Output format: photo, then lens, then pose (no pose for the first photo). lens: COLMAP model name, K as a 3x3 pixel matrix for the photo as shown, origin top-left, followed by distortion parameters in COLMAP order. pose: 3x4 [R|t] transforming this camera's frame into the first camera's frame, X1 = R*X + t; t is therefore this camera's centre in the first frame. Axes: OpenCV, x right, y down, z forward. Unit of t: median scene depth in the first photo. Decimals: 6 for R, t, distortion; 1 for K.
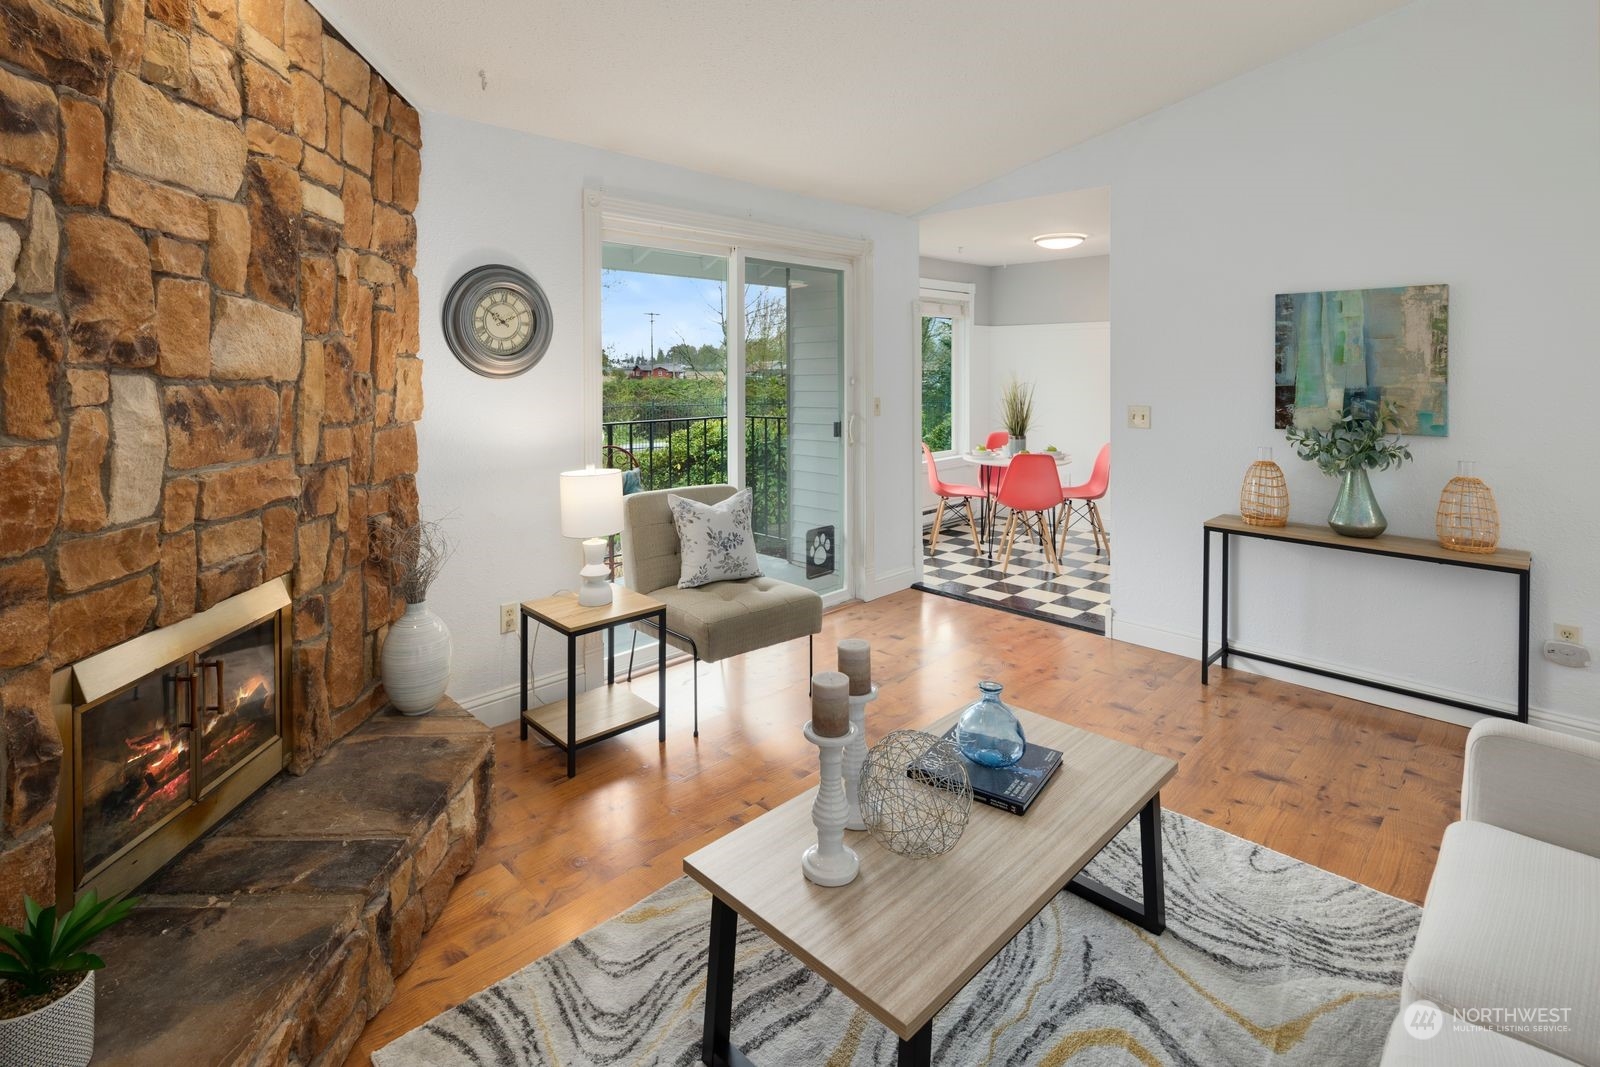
lens RADIAL K [[784.8, 0, 806.1], [0, 784.8, 366.3], [0, 0, 1]] dist [0.004895, -0.000432]
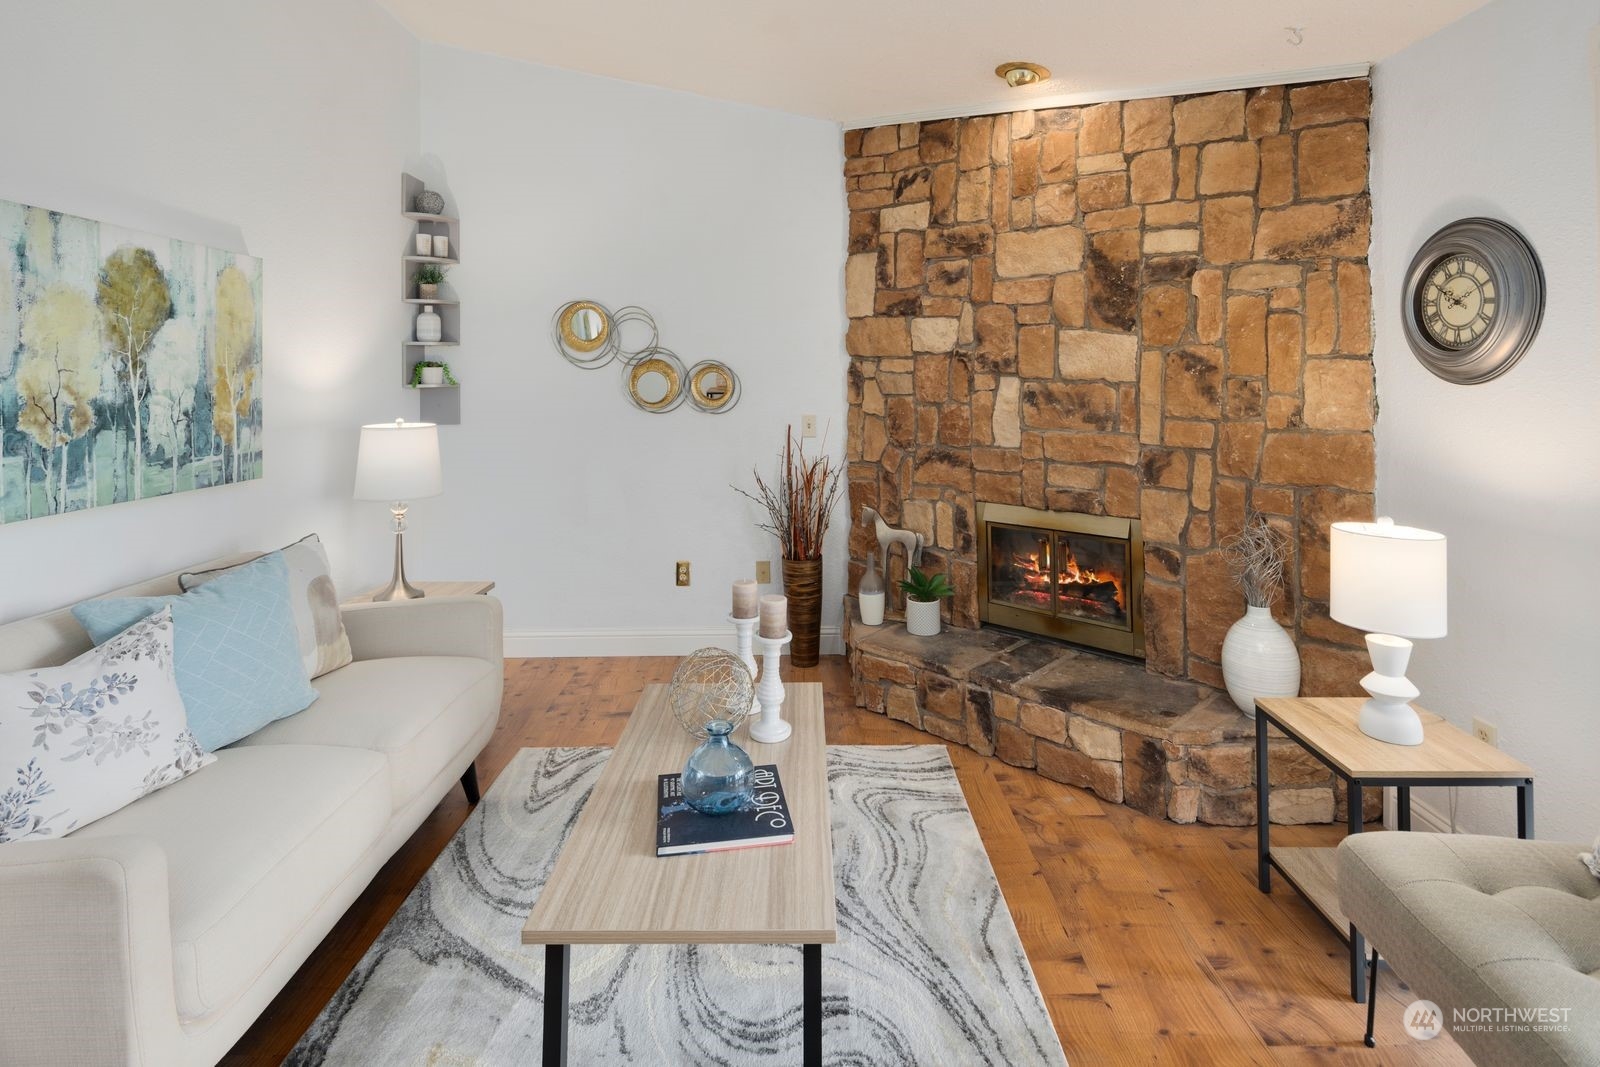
lens RADIAL K [[784.8, 0, 806.1], [0, 784.8, 366.3], [0, 0, 1]] dist [0.004895, -0.000432]
pose [[-0.712708, 0.000129, -0.701461, 0.789110], [0.012268, 0.999849, -0.012280, 0.001720], [0.701354, -0.017357, -0.712602, 1.698814]]
